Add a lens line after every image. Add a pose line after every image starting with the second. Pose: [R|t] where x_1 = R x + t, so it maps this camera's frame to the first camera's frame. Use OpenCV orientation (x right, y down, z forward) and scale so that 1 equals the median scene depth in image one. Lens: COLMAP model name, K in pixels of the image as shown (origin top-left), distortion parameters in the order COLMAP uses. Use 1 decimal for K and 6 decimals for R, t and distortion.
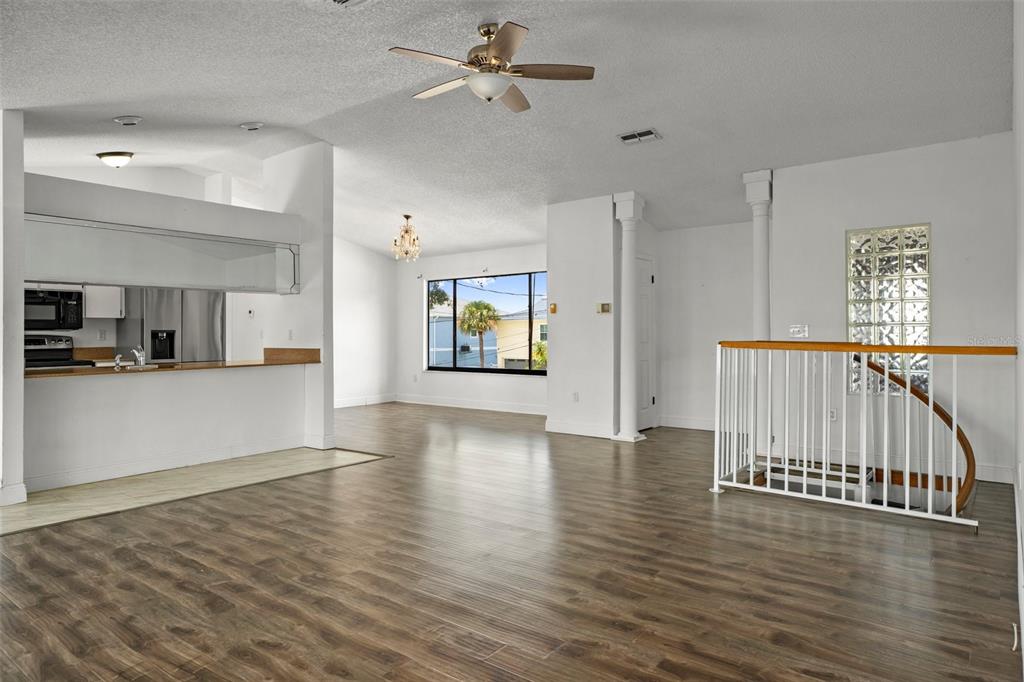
lens RADIAL K [[636.4, 0, 509.6], [0, 636.4, 333.4], [0, 0, 1]] dist [-0.016092, 0.012682]
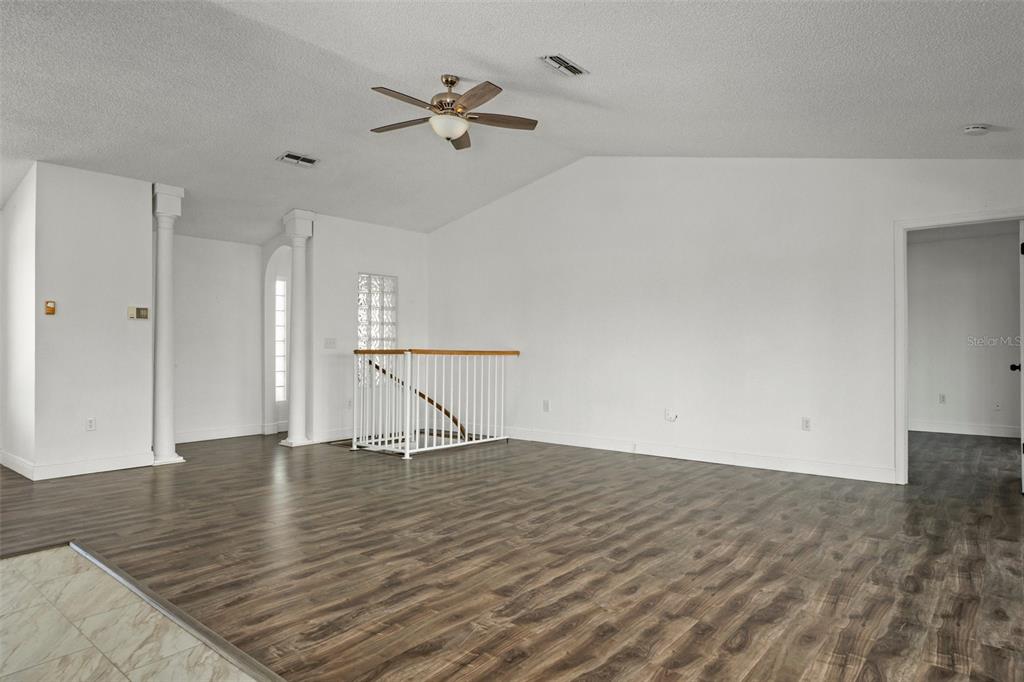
lens RADIAL K [[636.4, 0, 506.5], [0, 636.4, 348.7], [0, 0, 1]] dist [-0.016092, 0.012682]
pose [[0.014027, 0.002285, 0.999899, -1.349946], [-0.000127, 0.999997, -0.002283, 0.017807], [-0.999902, -0.000095, 0.014027, 0.991512]]
